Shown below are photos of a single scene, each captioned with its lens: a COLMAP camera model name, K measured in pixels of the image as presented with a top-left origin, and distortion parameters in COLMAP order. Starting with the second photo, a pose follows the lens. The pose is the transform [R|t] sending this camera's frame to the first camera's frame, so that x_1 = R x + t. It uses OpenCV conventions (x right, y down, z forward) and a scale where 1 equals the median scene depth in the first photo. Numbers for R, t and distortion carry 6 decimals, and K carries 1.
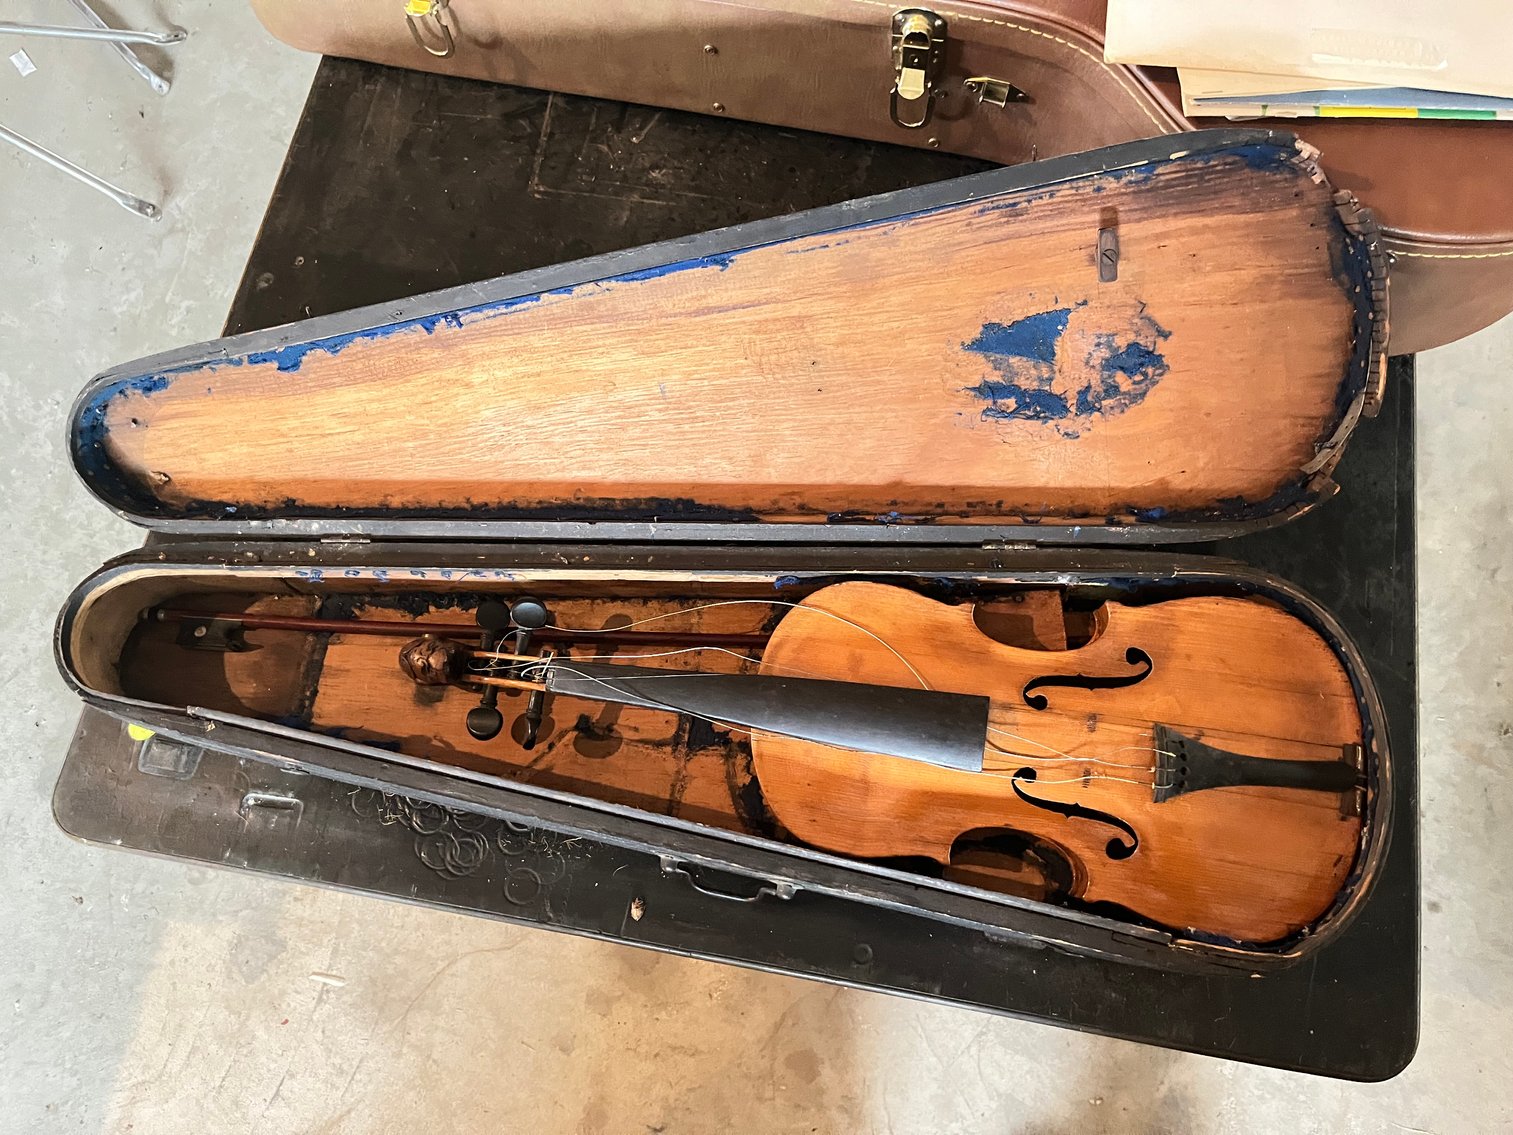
lens RADIAL K [[1142.6, 0, 763.3], [0, 1142.6, 571.6], [0, 0, 1]] dist [0.043084, -0.081775]
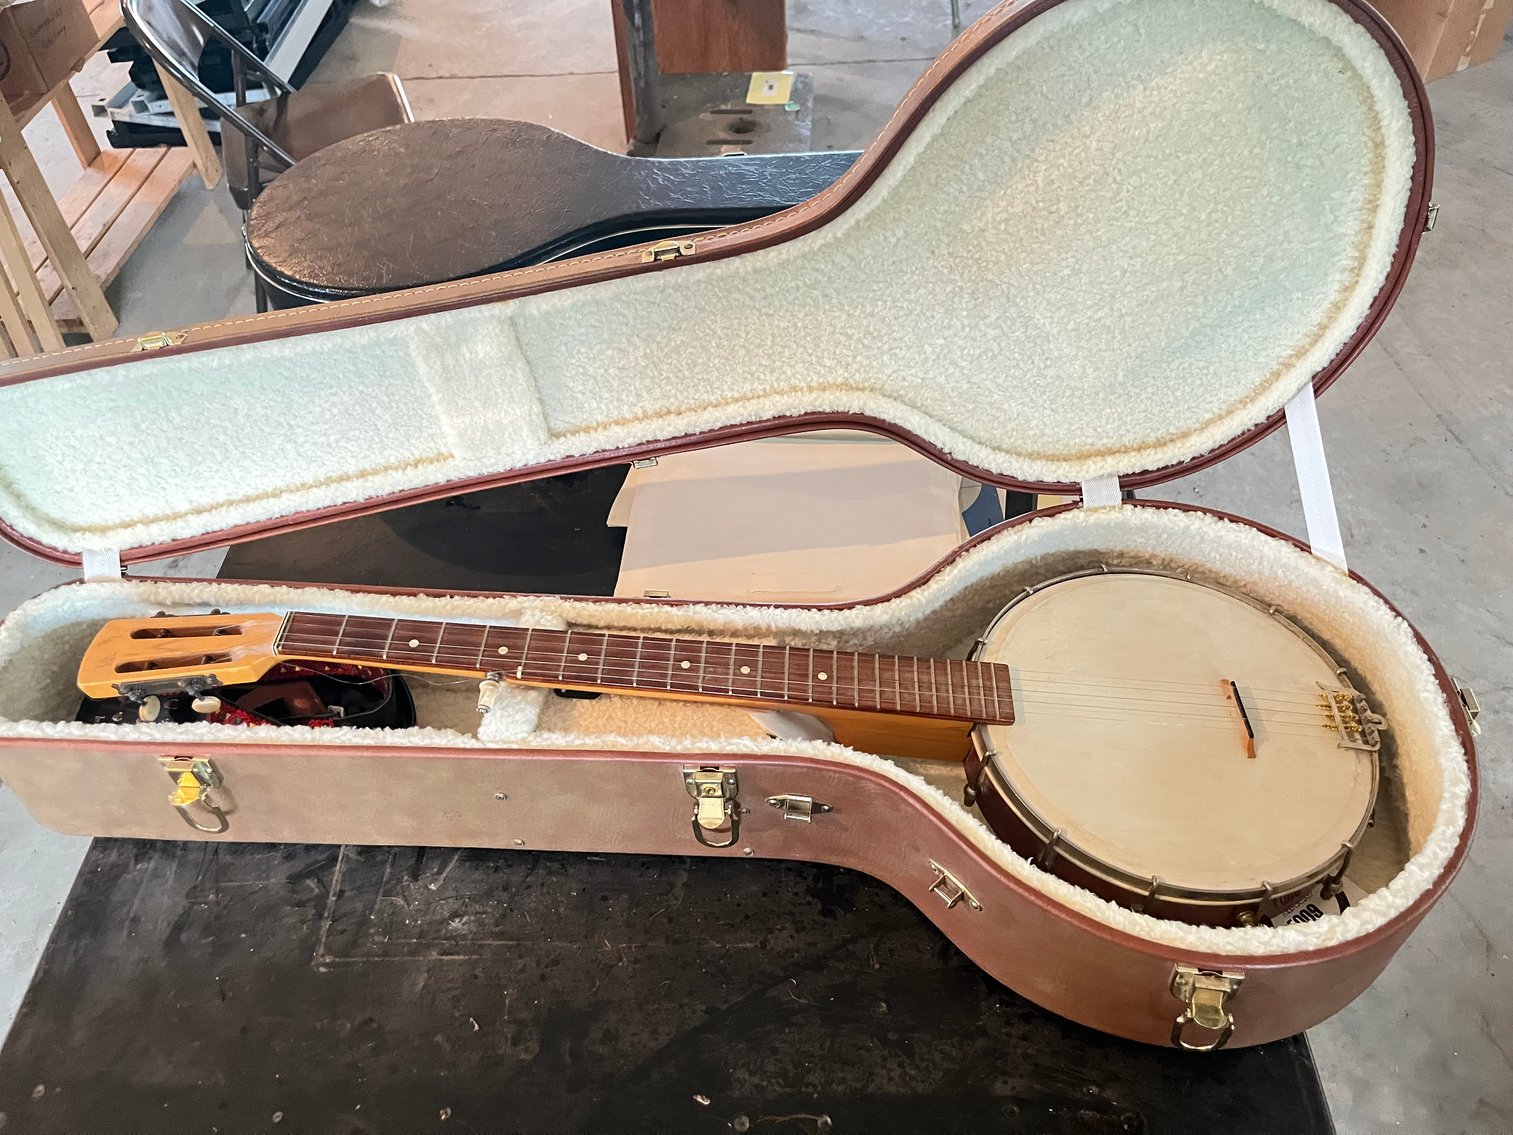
lens RADIAL K [[1142.6, 0, 763.3], [0, 1142.6, 571.6], [0, 0, 1]] dist [0.043084, -0.081775]
pose [[0.985523, -0.122476, 0.117237, 0.072880], [0.161619, 0.887580, -0.431372, -0.158812], [-0.051224, 0.444074, 0.894525, 0.046268]]
